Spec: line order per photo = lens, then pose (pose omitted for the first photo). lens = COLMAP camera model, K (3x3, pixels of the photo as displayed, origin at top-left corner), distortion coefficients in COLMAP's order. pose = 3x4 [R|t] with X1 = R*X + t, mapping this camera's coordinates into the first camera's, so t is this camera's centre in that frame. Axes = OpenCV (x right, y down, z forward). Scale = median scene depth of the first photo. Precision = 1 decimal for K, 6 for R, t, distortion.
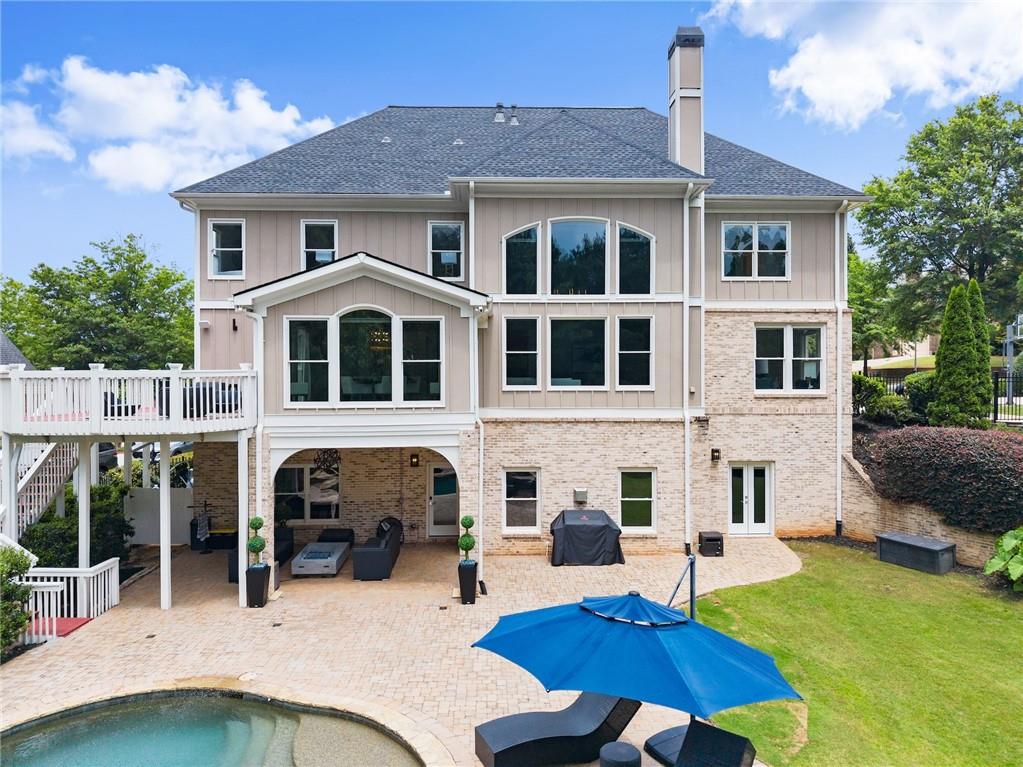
lens RADIAL K [[686.2, 0, 511.5], [0, 686.2, 383.5], [0, 0, 1]] dist [0.056239, -0.065034]
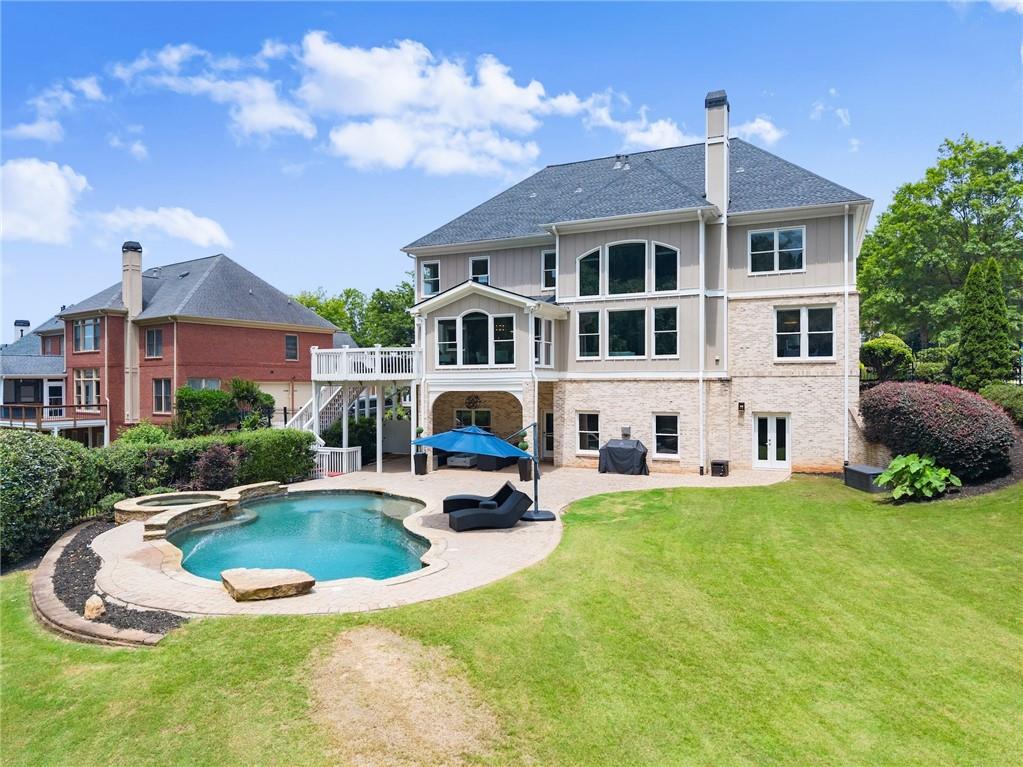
lens RADIAL K [[703.1, 0, 511.5], [0, 703.1, 383.5], [0, 0, 1]] dist [0.057947, -0.105848]
pose [[0.891605, -0.002167, -0.452809, 0.554894], [0.002893, 0.999995, 0.000912, 0.059623], [0.452805, -0.002124, 0.891607, -0.446693]]
